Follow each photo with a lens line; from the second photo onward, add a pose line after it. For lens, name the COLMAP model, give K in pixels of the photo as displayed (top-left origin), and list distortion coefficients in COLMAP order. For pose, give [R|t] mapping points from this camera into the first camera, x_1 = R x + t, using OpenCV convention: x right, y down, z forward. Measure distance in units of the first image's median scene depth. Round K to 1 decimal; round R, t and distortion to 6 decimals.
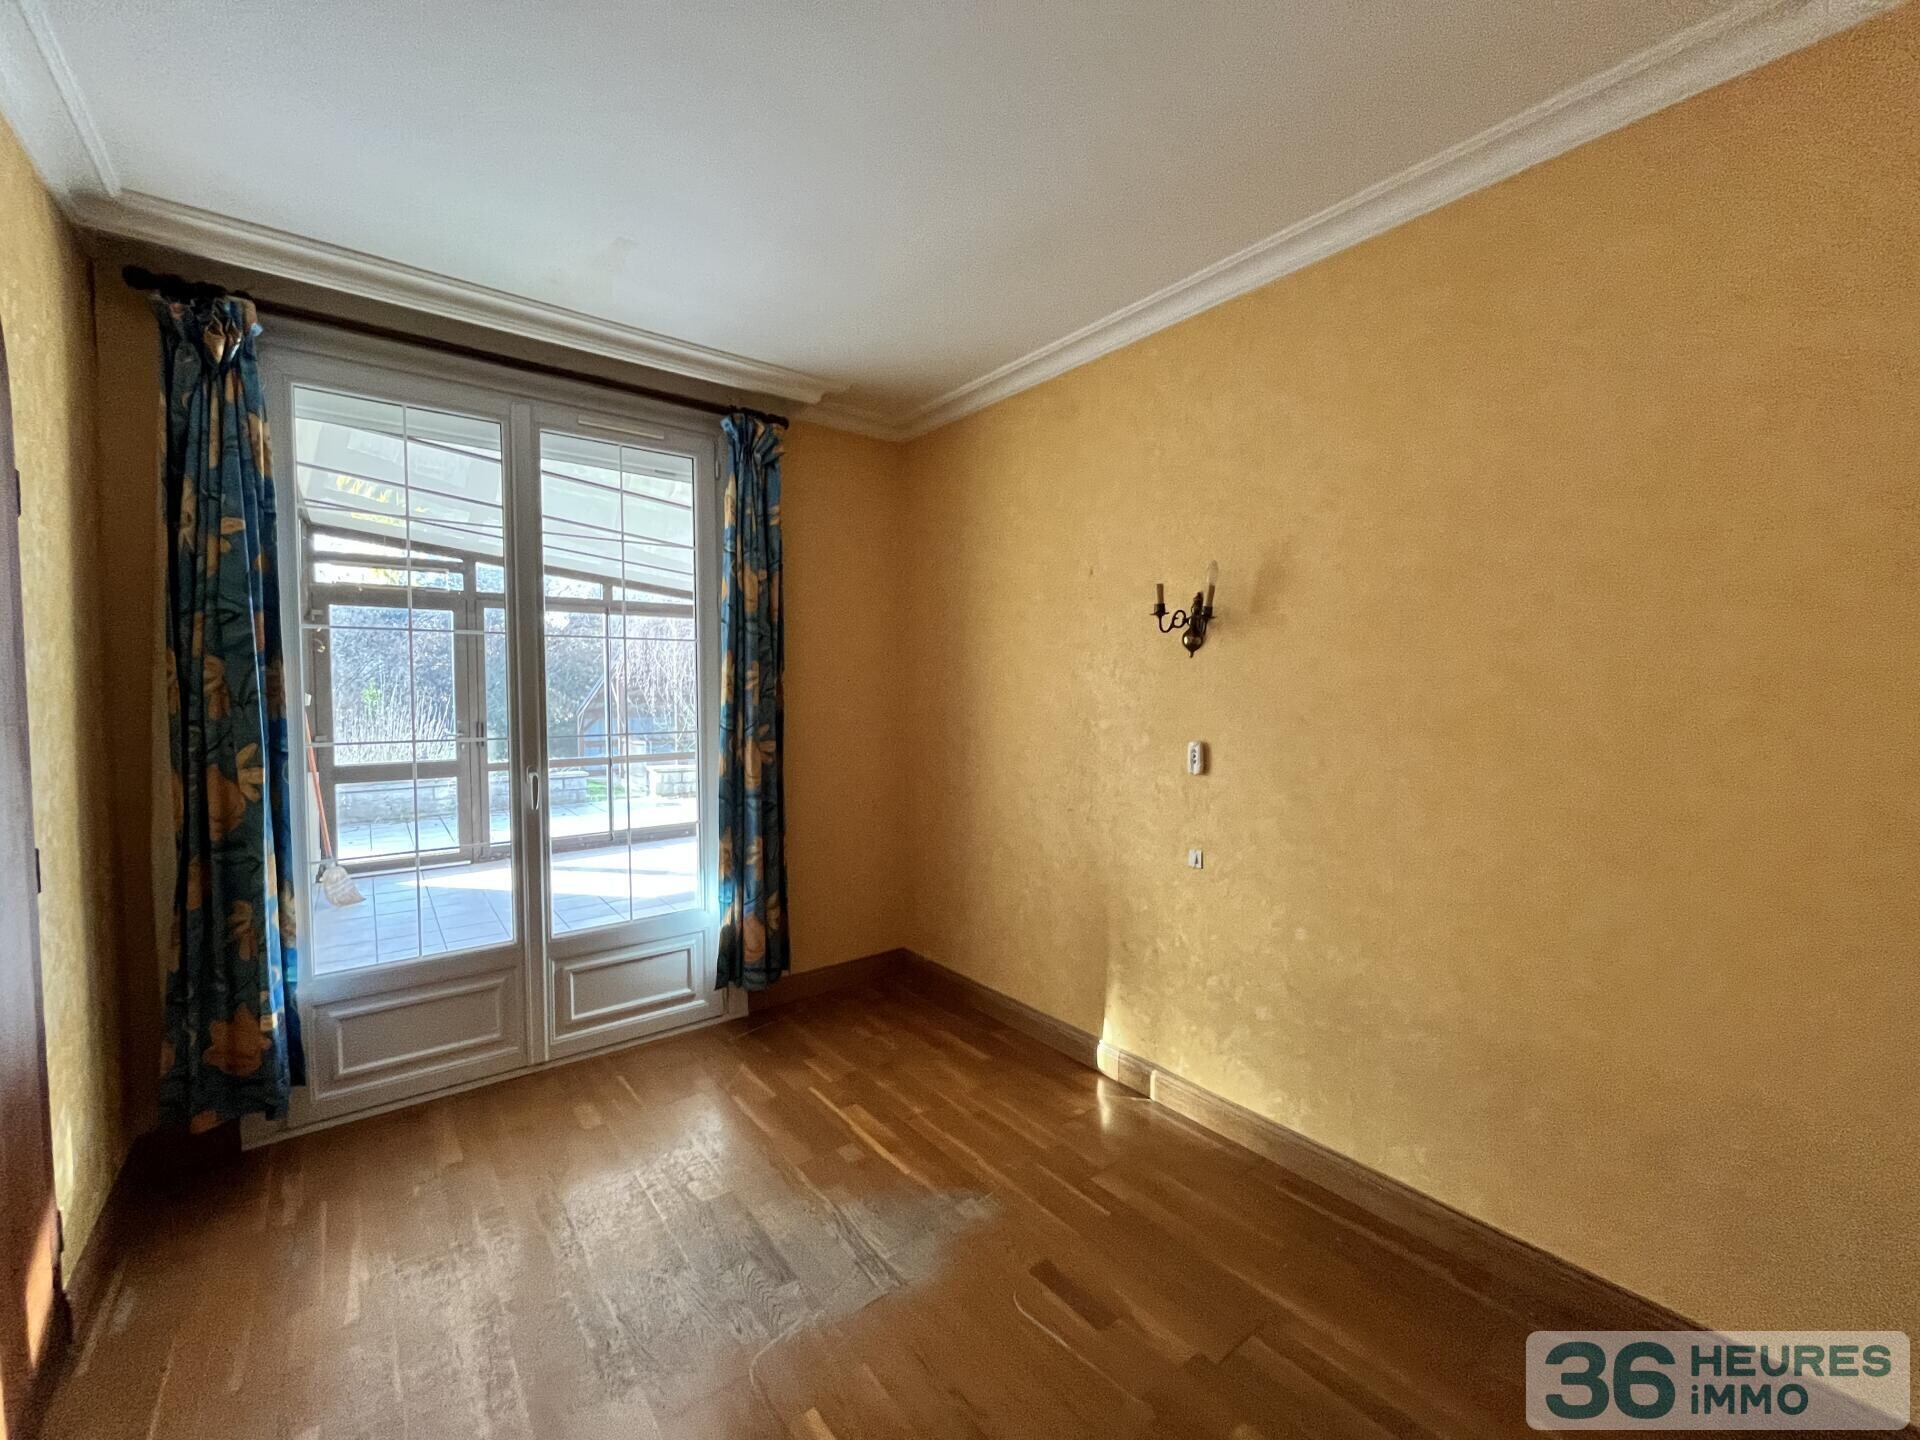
lens RADIAL K [[774.5, 0, 956.6], [0, 774.5, 708.2], [0, 0, 1]] dist [-0.004396, 0.000121]
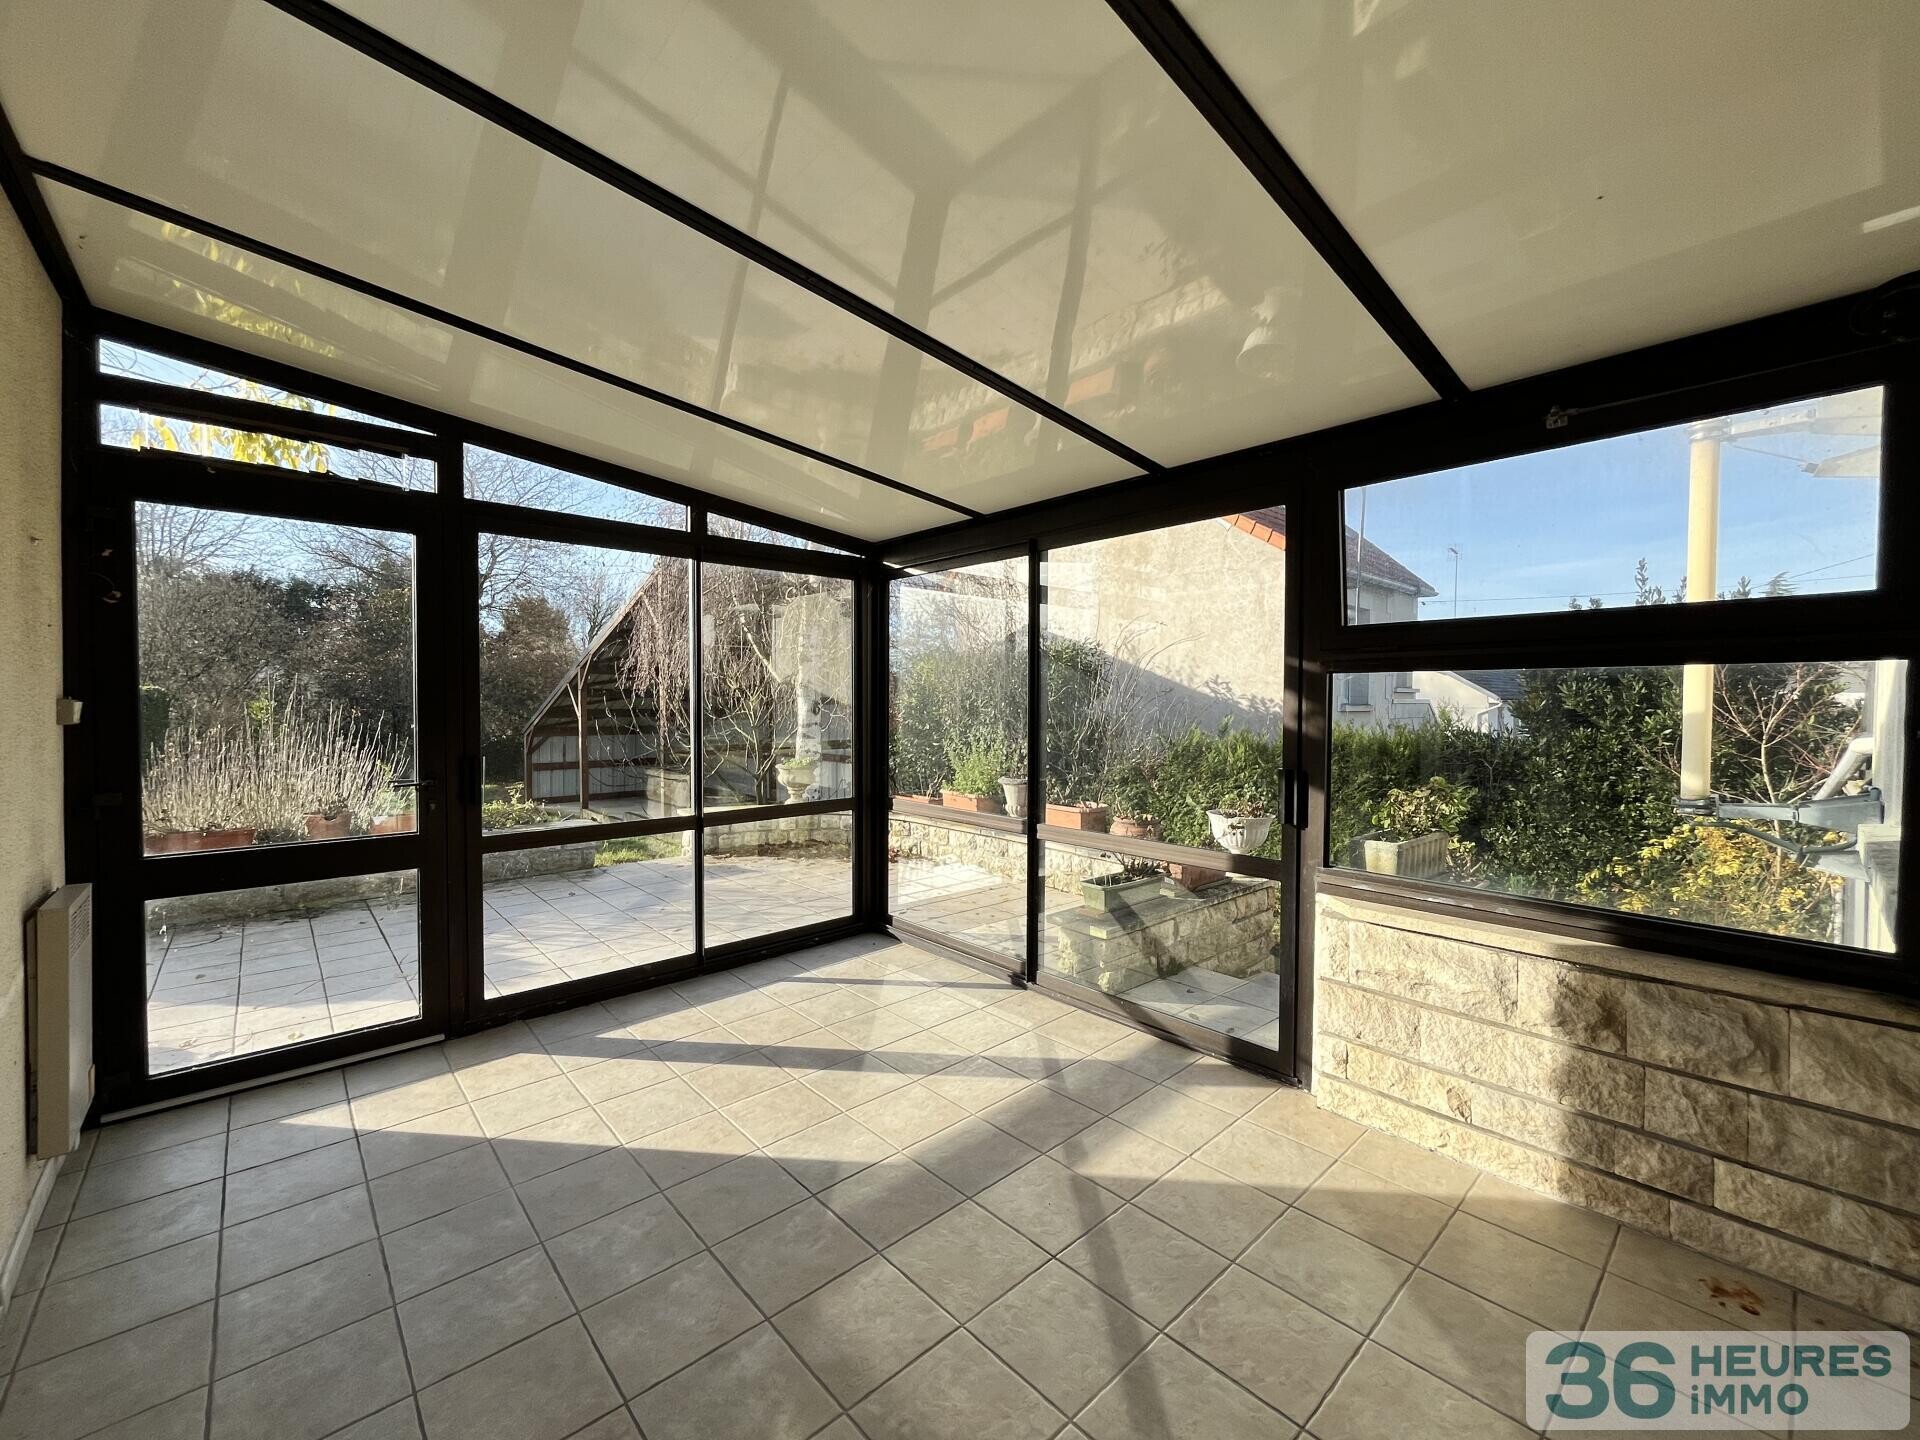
lens RADIAL K [[774.5, 0, 954.1], [0, 774.5, 713.5], [0, 0, 1]] dist [-0.004396, 0.000121]
pose [[0.997087, 0.002211, 0.076240, -0.311211], [-0.001151, 0.999902, -0.013939, -0.004380], [-0.076263, 0.013811, 0.996992, 0.434467]]
